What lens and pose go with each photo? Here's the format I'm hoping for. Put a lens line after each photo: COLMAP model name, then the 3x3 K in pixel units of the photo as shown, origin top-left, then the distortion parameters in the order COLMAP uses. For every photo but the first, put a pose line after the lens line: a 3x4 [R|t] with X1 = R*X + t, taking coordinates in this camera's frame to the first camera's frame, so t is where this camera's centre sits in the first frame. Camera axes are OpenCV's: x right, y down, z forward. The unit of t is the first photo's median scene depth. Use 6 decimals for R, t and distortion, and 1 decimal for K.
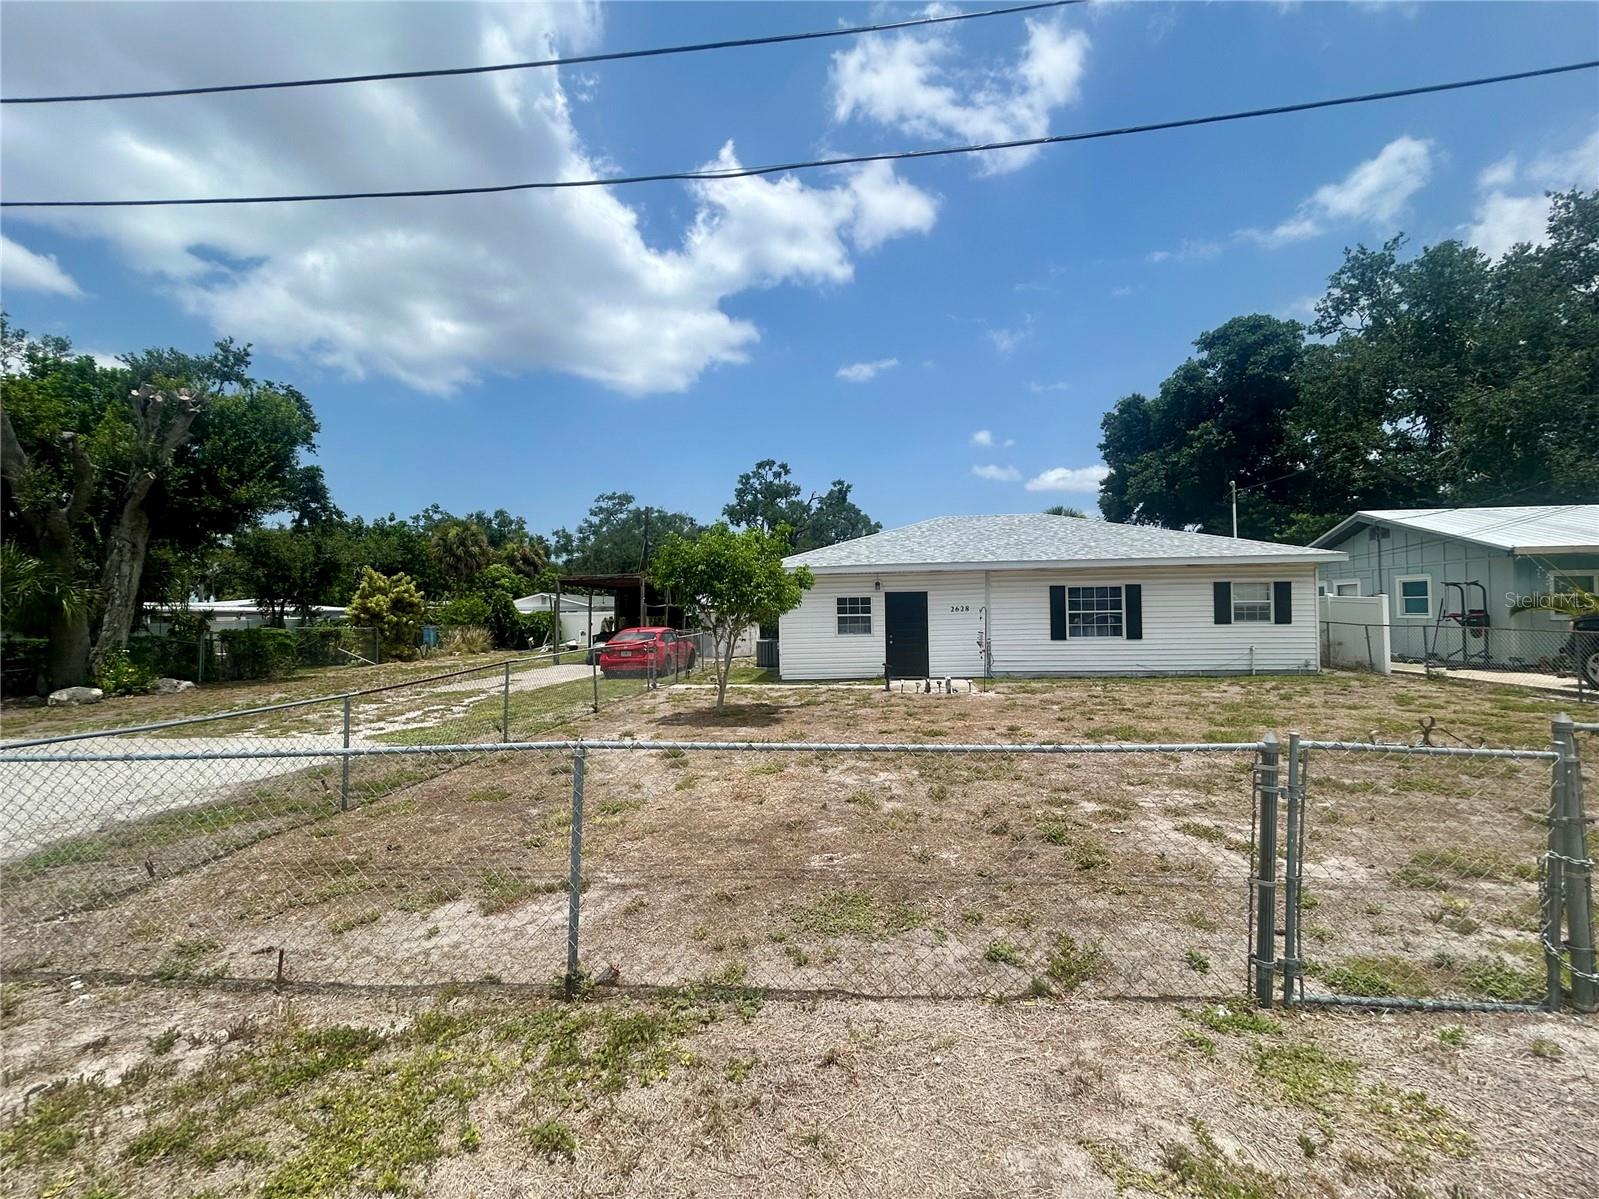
lens RADIAL K [[690.1, 0, 785.7], [0, 690.1, 607.5], [0, 0, 1]] dist [-0.002086, 0.000840]
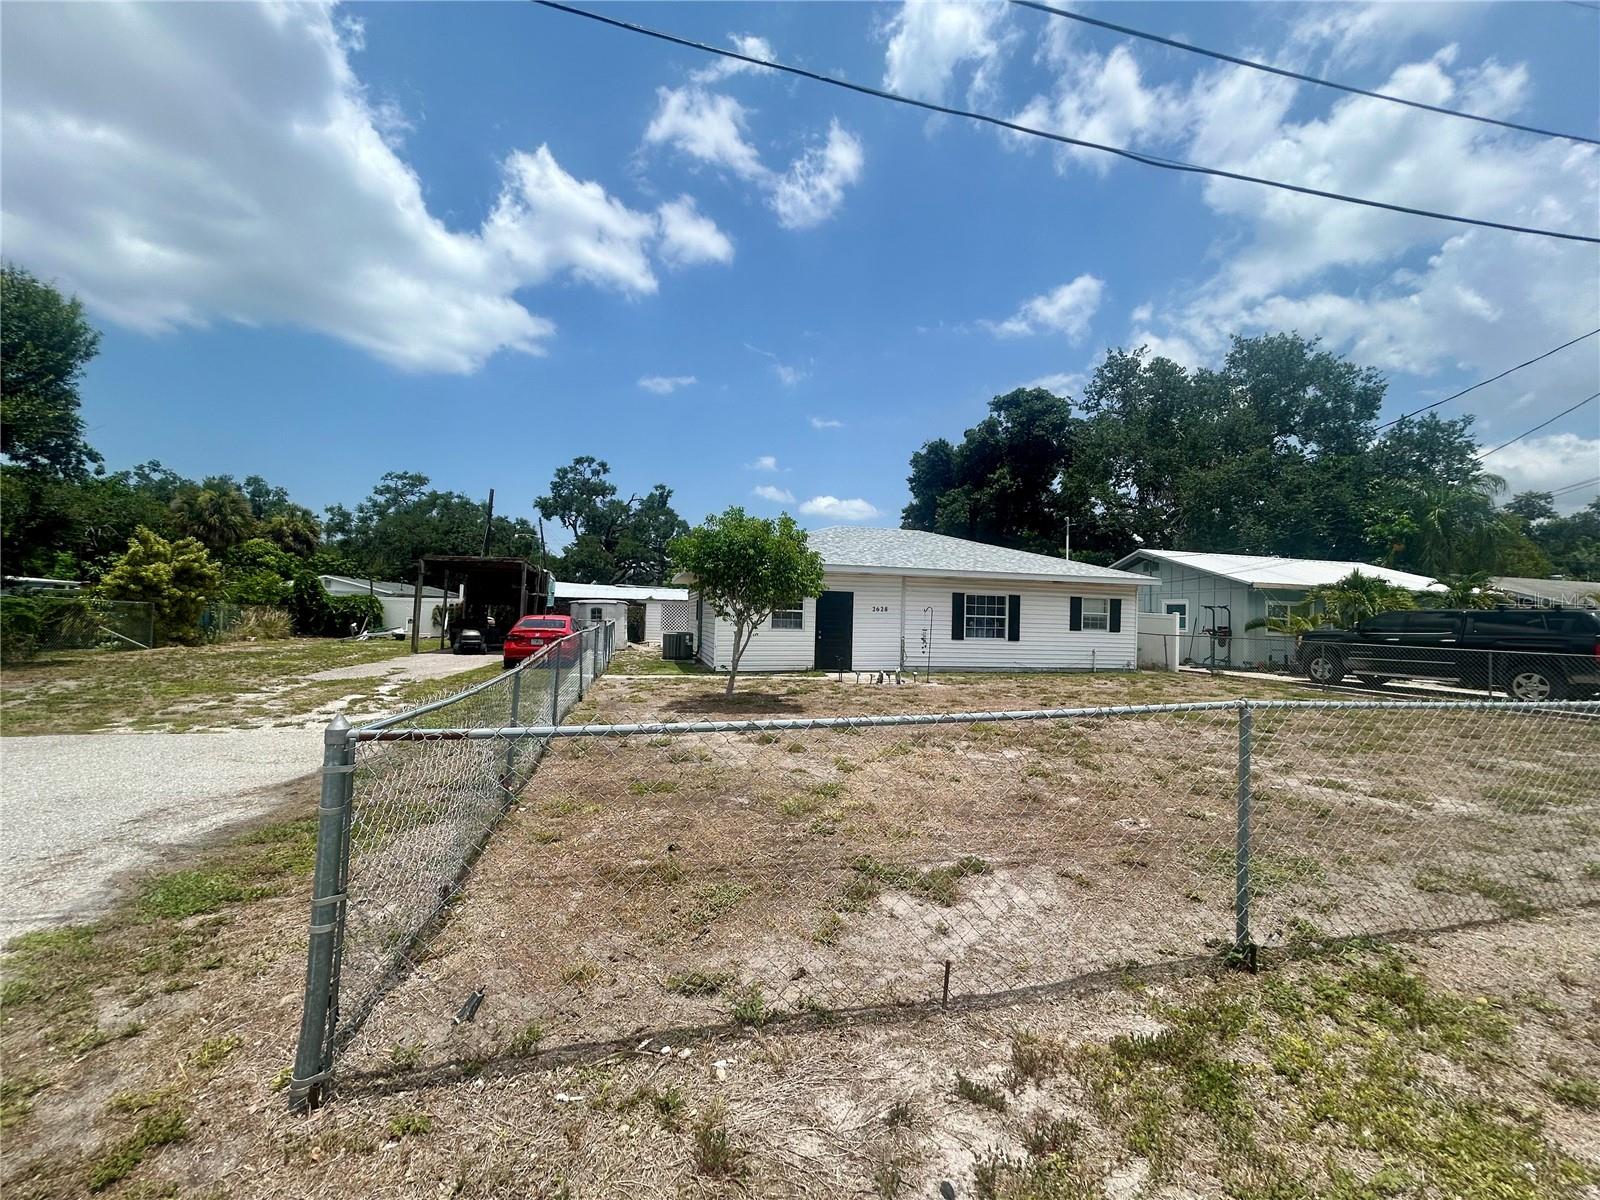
lens RADIAL K [[647.7, 0, 761.5], [0, 647.7, 611.1], [0, 0, 1]] dist [0.003365, -0.000489]
pose [[0.942589, 0.044422, 0.330987, -0.137379], [-0.043923, 0.998994, -0.008991, 0.011446], [-0.331054, -0.006063, 0.943592, 0.040264]]
